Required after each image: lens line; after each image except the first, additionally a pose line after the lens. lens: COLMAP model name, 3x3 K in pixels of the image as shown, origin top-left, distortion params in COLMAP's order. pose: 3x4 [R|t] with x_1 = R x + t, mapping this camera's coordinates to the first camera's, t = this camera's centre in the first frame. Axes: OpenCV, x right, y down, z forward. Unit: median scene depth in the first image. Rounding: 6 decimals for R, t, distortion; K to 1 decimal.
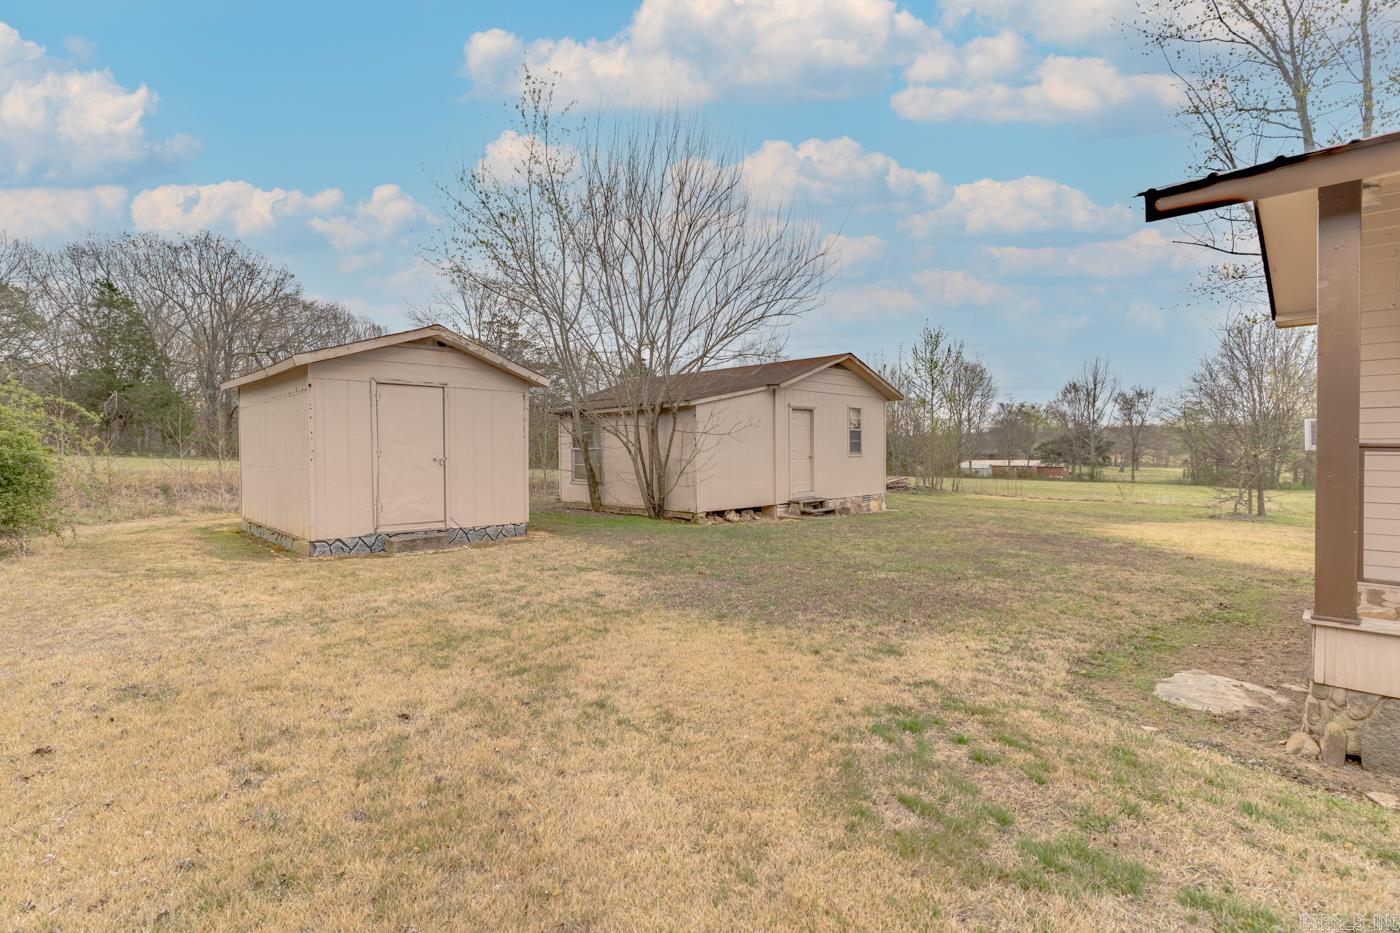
lens RADIAL K [[676.3, 0, 700.5], [0, 676.3, 458.9], [0, 0, 1]] dist [-0.001803, 0.001242]
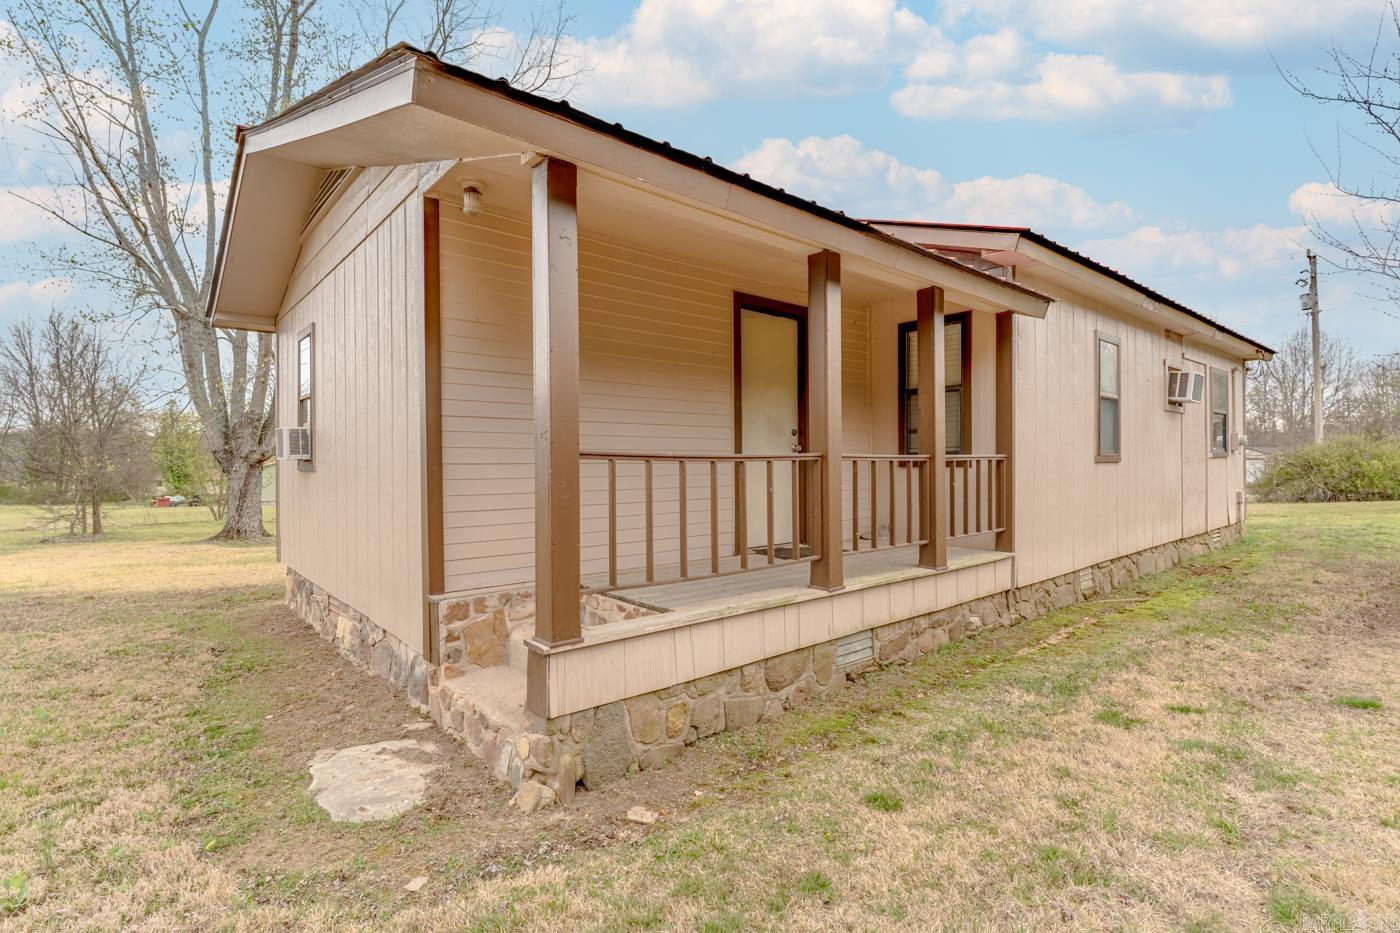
lens RADIAL K [[676.3, 0, 695.2], [0, 676.3, 458.6], [0, 0, 1]] dist [-0.001803, 0.001242]
pose [[0.102635, -0.004525, 0.994709, 0.037575], [0.022081, 0.999754, 0.002270, -0.005343], [-0.994474, 0.021732, 0.102710, 0.536324]]
